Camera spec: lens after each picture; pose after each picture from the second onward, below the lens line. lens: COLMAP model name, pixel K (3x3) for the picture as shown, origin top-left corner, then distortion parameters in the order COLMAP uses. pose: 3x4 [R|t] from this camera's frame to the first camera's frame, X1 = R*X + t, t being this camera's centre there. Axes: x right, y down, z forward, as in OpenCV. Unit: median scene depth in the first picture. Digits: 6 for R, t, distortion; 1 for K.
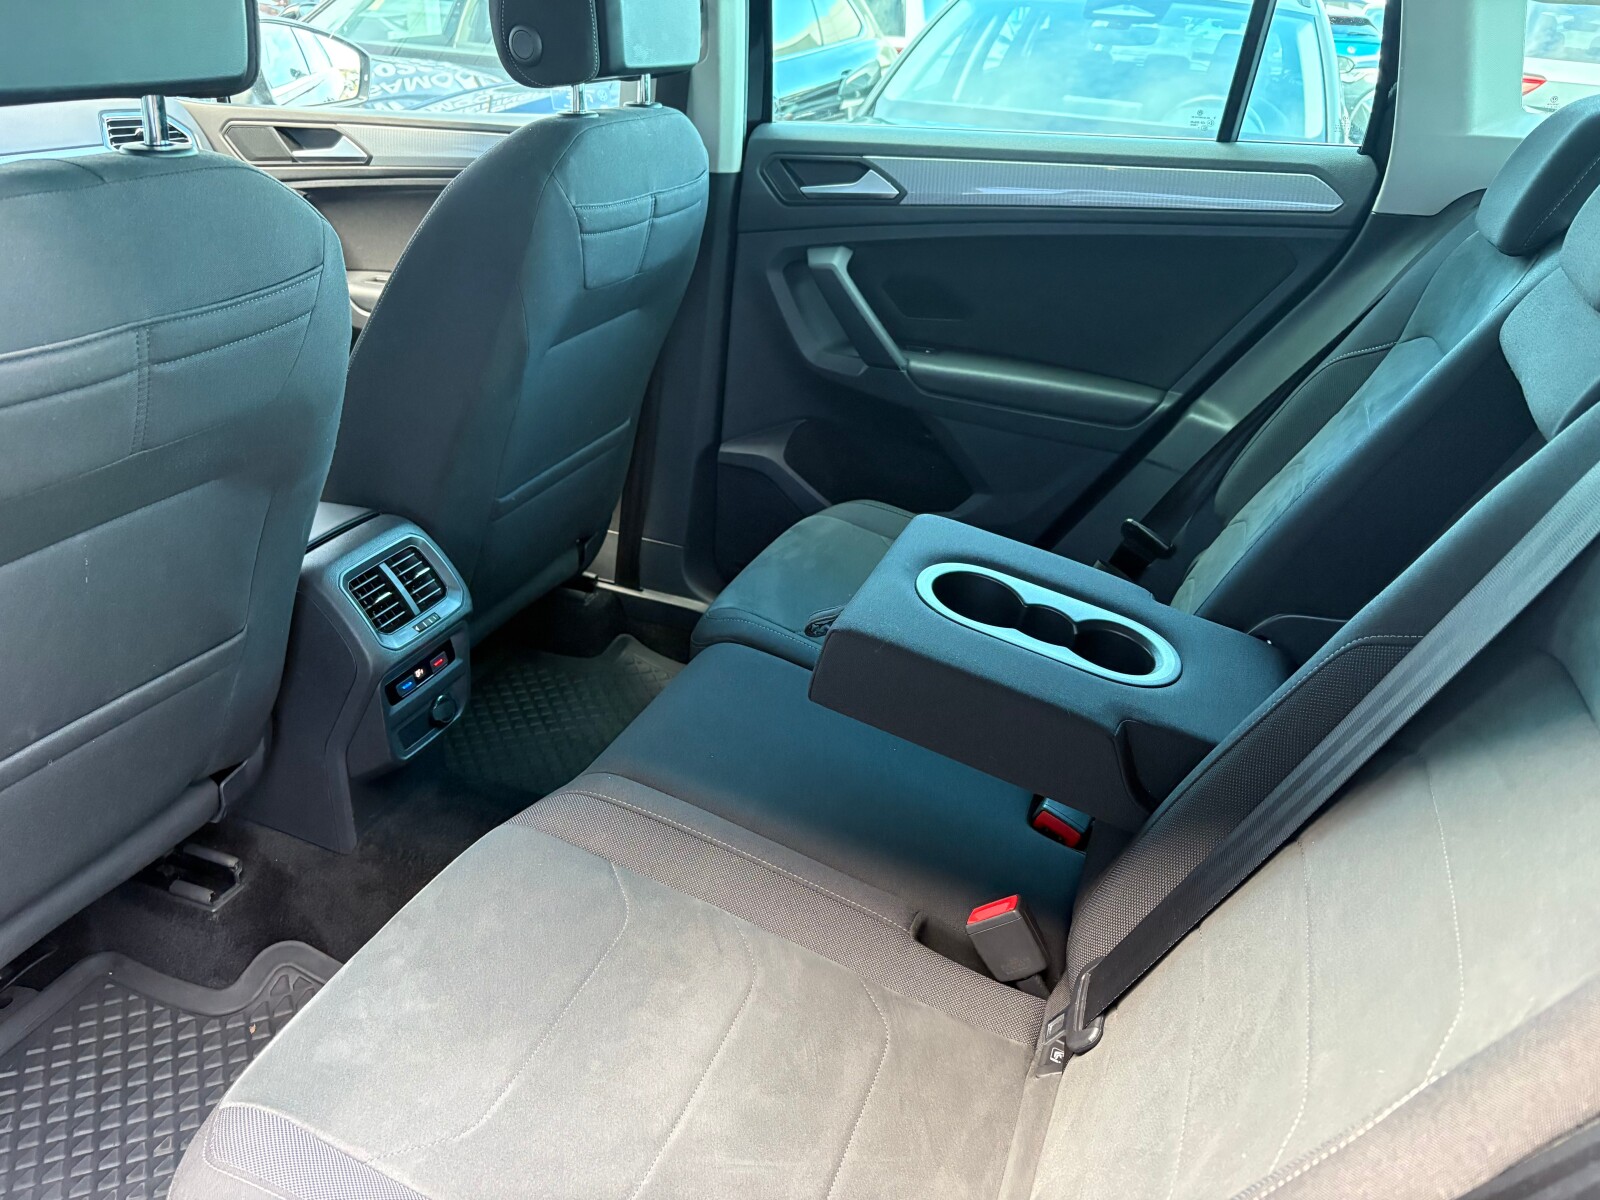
lens RADIAL K [[1184.7, 0, 799.2], [0, 1184.7, 617.4], [0, 0, 1]] dist [0.039923, -0.060038]
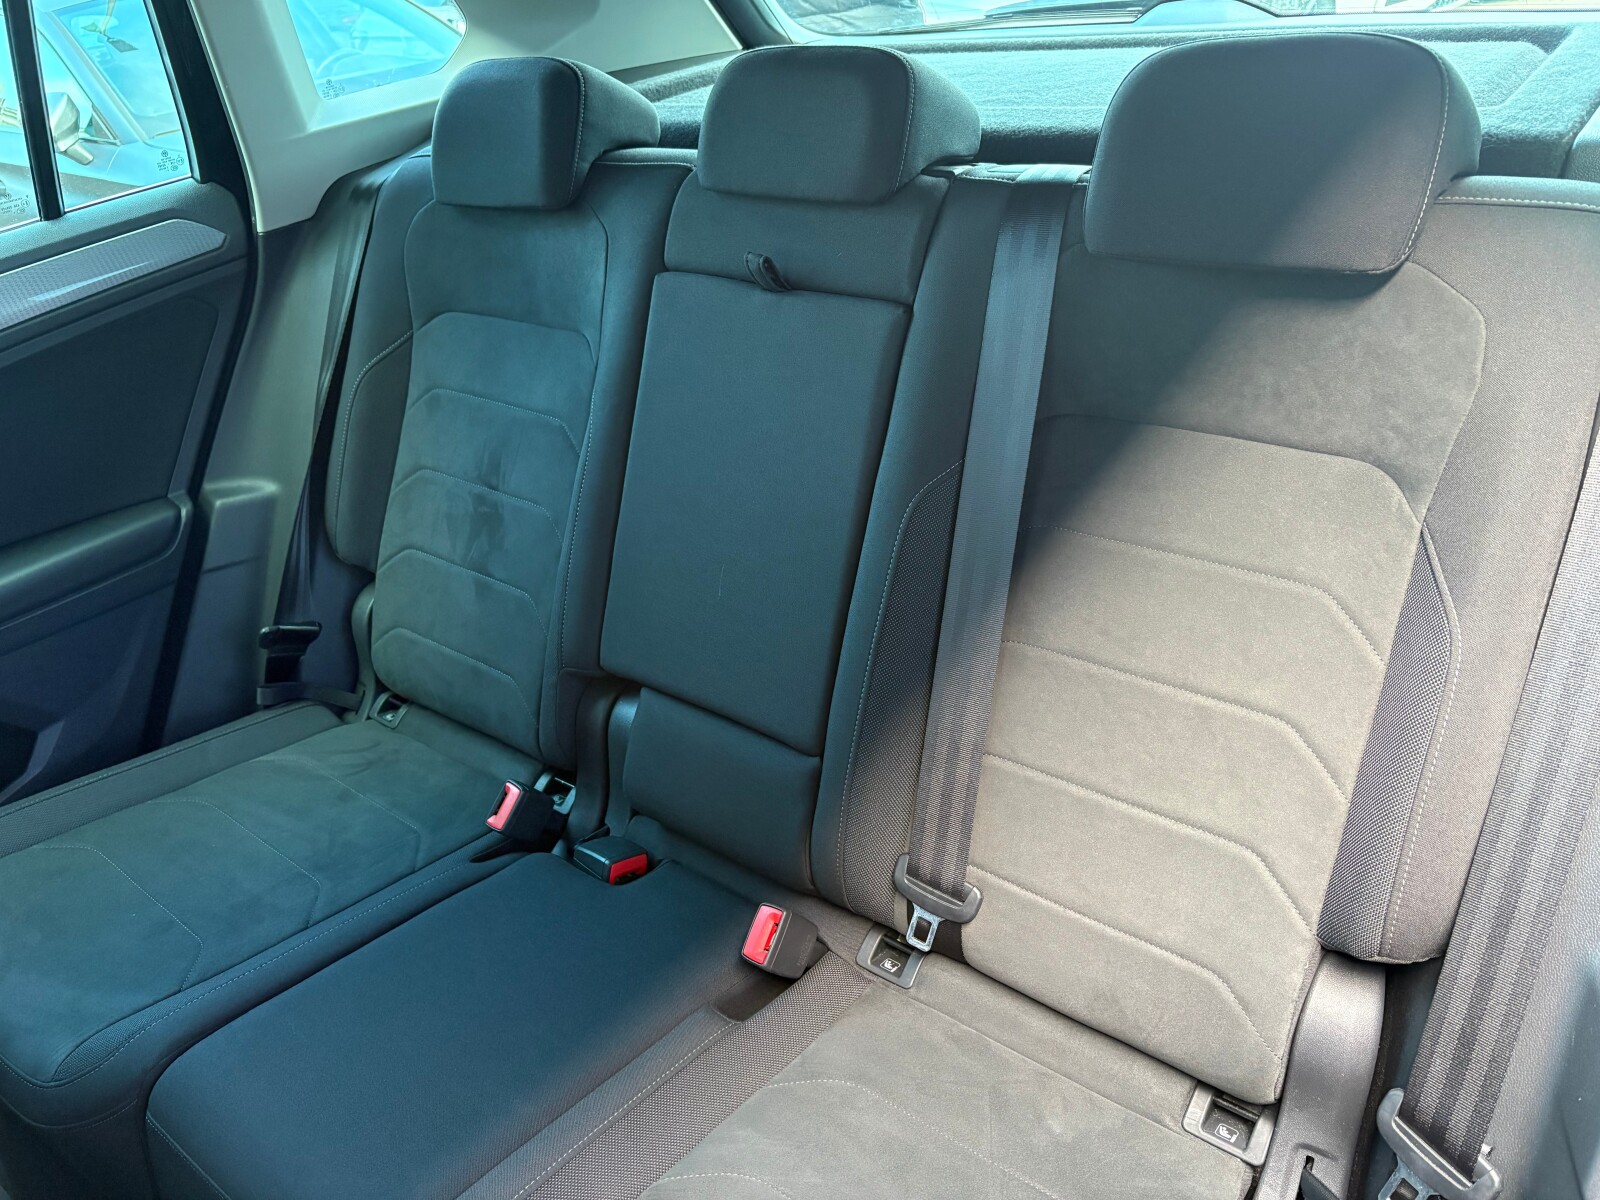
lens RADIAL K [[1184.7, 0, 799.2], [0, 1184.7, 617.4], [0, 0, 1]] dist [0.039923, -0.060038]
pose [[0.295168, -0.556569, 0.776599, -0.308948], [0.544846, 0.765752, 0.341712, -0.190674], [-0.784869, 0.322264, 0.529270, 0.242289]]
